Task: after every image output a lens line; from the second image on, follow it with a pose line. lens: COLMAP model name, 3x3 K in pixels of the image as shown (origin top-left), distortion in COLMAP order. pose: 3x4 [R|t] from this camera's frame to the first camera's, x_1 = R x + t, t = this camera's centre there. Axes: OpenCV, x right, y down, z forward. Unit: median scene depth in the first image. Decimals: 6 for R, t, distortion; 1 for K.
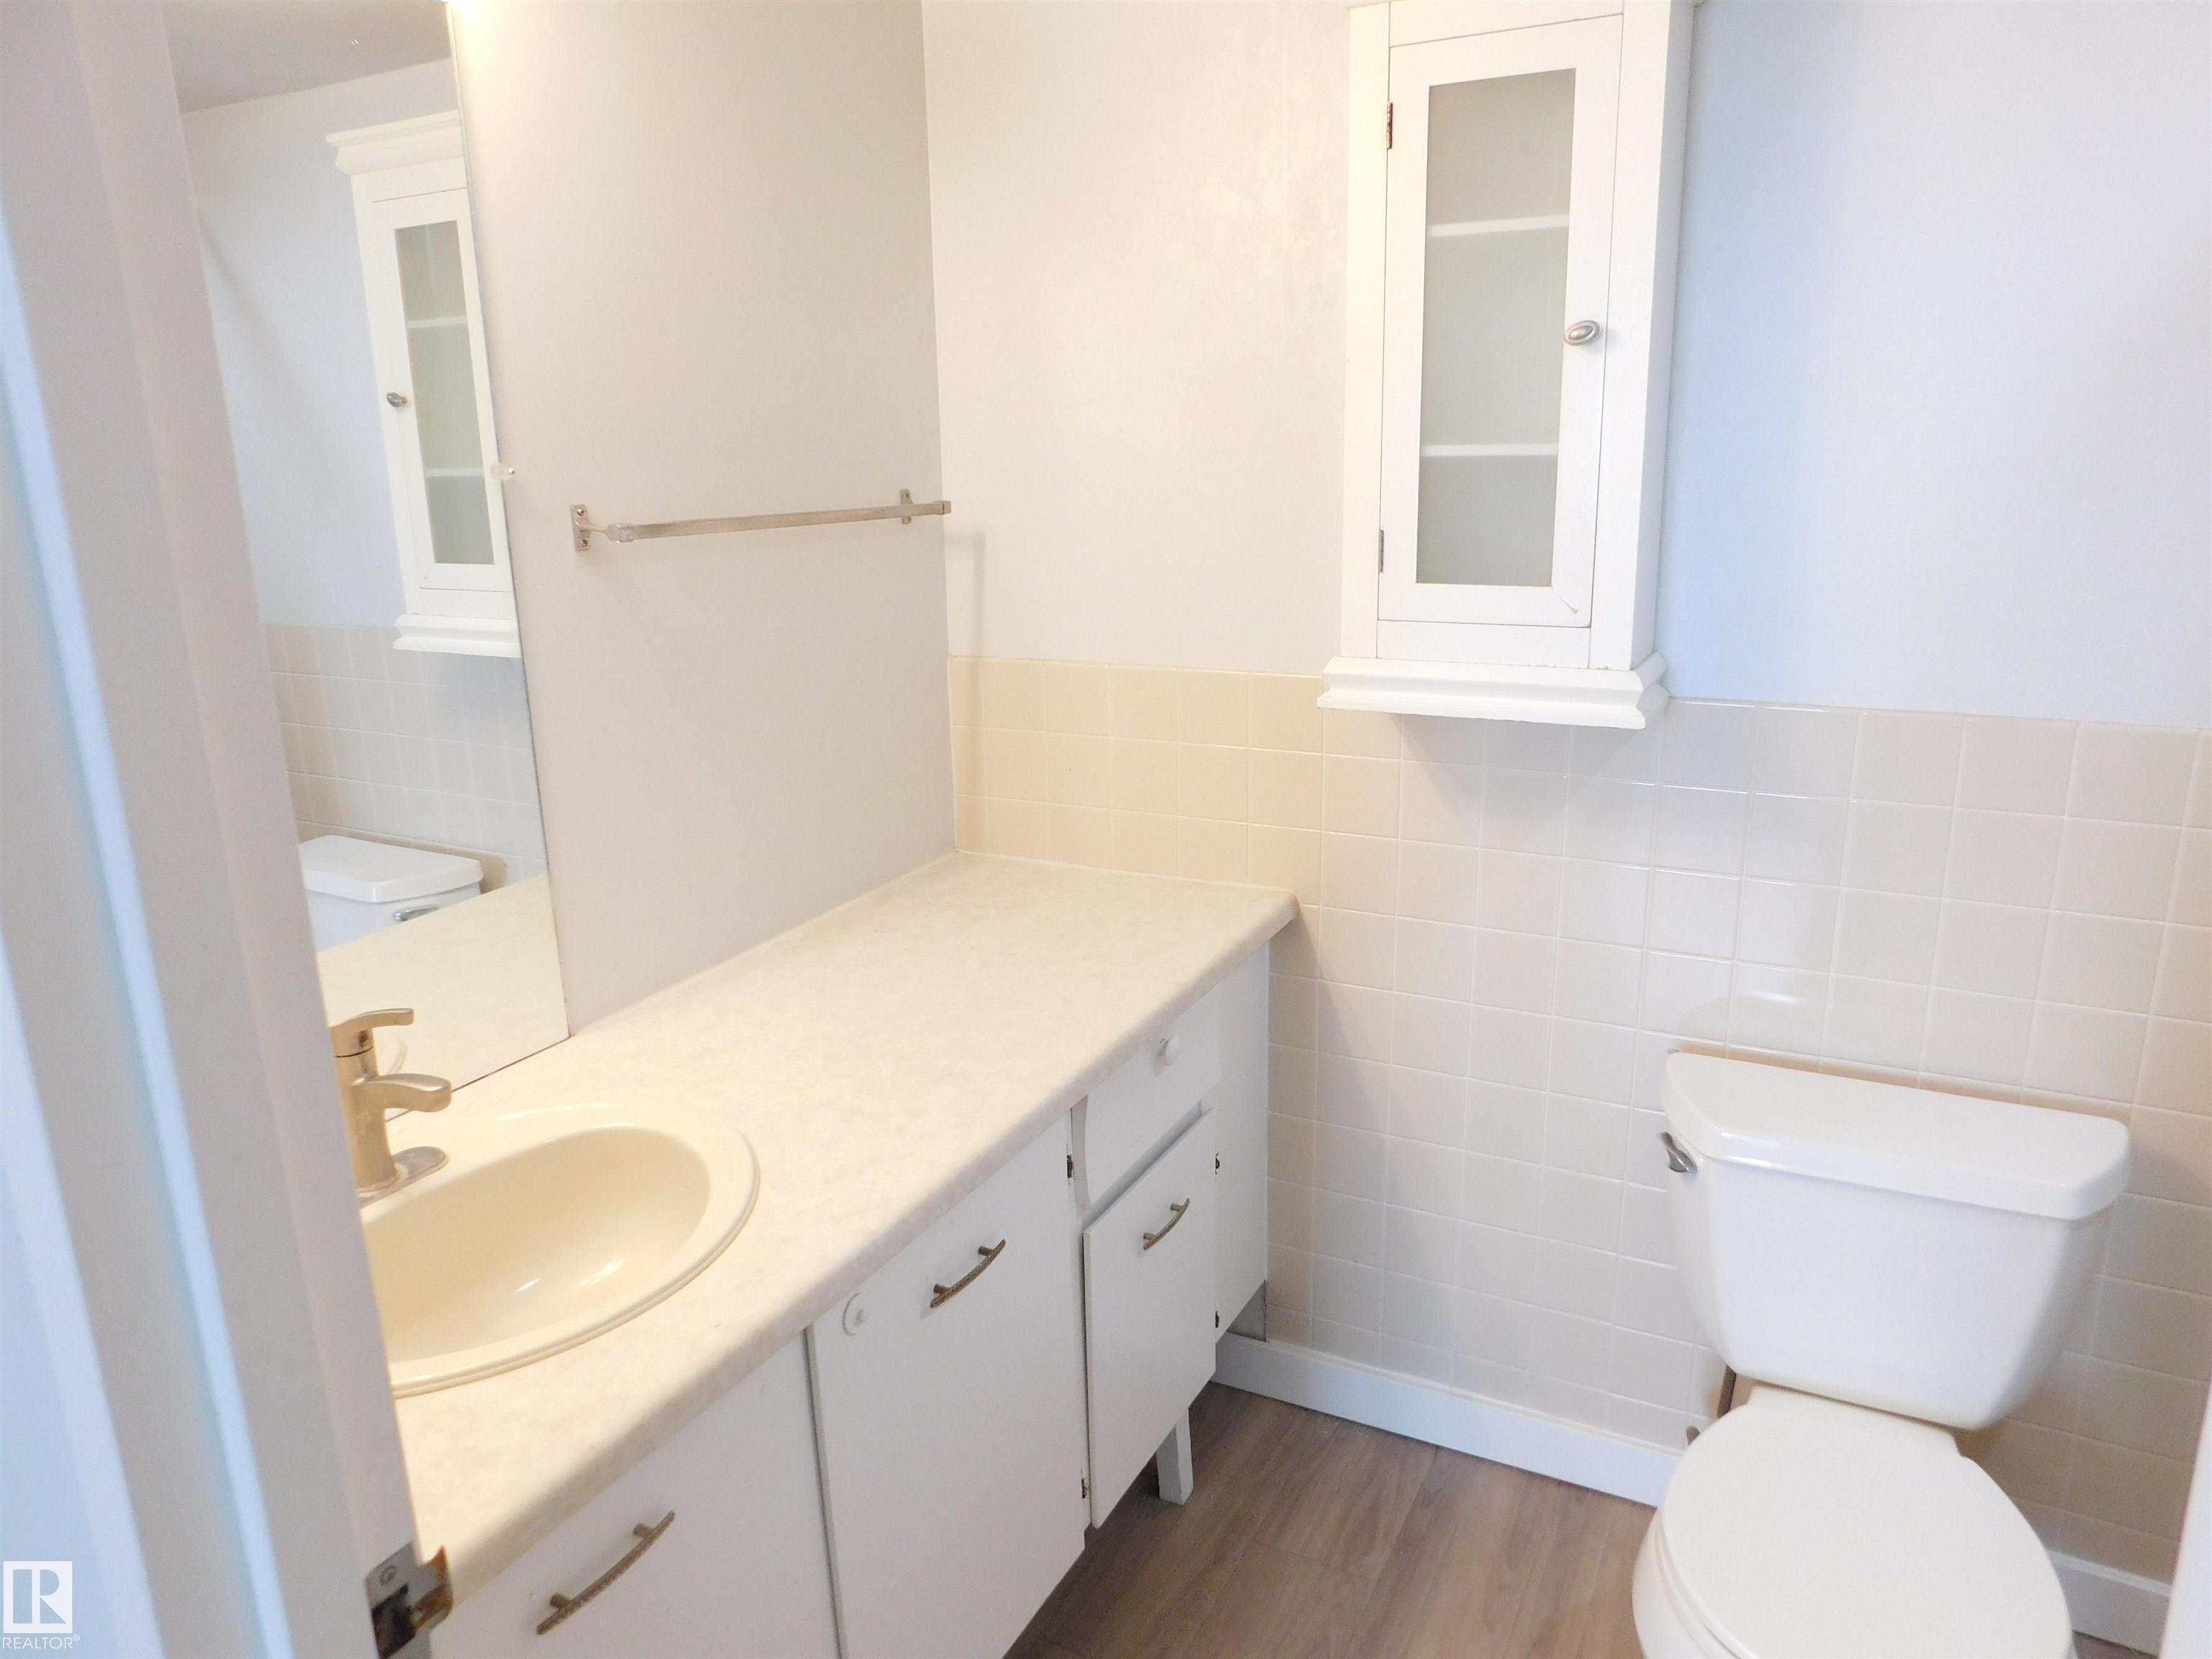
lens RADIAL K [[1460.1, 0, 1110.3], [0, 1460.1, 822.3], [0, 0, 1]] dist [-0.071586, 0.056390]
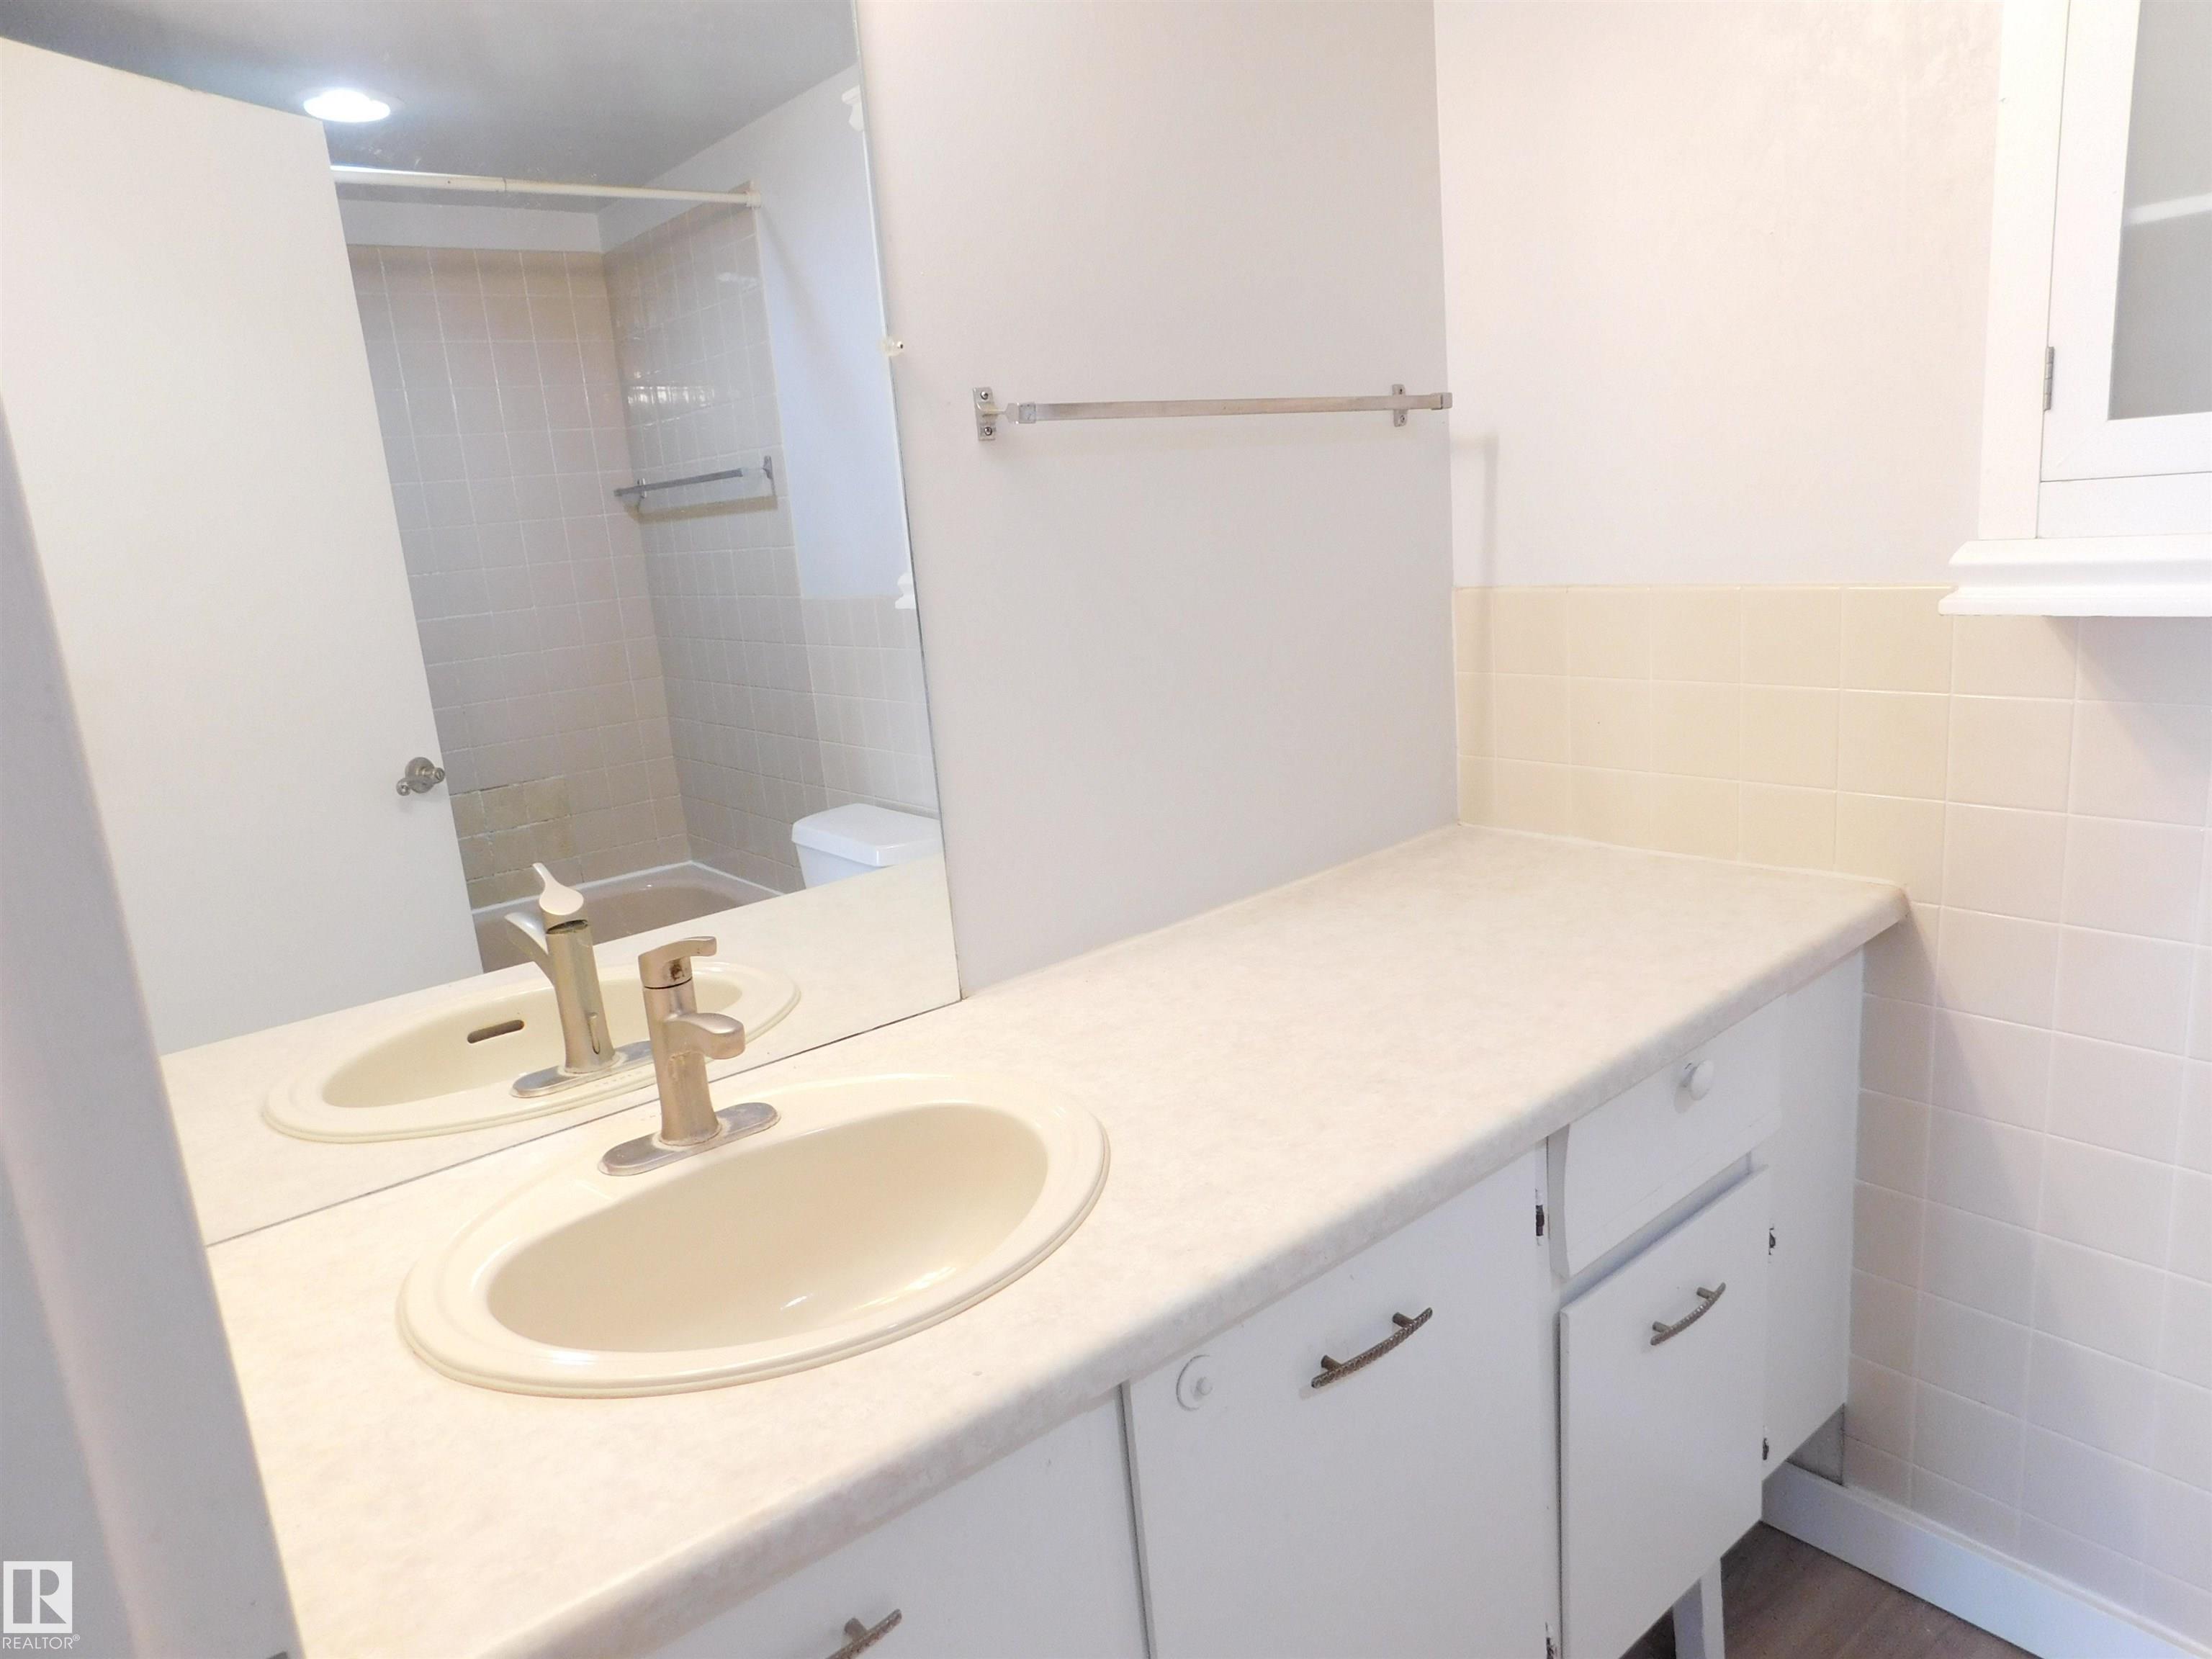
lens RADIAL K [[1460.1, 0, 1110.3], [0, 1460.1, 822.3], [0, 0, 1]] dist [-0.071586, 0.056390]
pose [[0.920362, 0.030494, -0.389876, 0.046370], [-0.035663, 0.999346, -0.006023, 0.040569], [0.389437, 0.019447, 0.920848, 0.205344]]
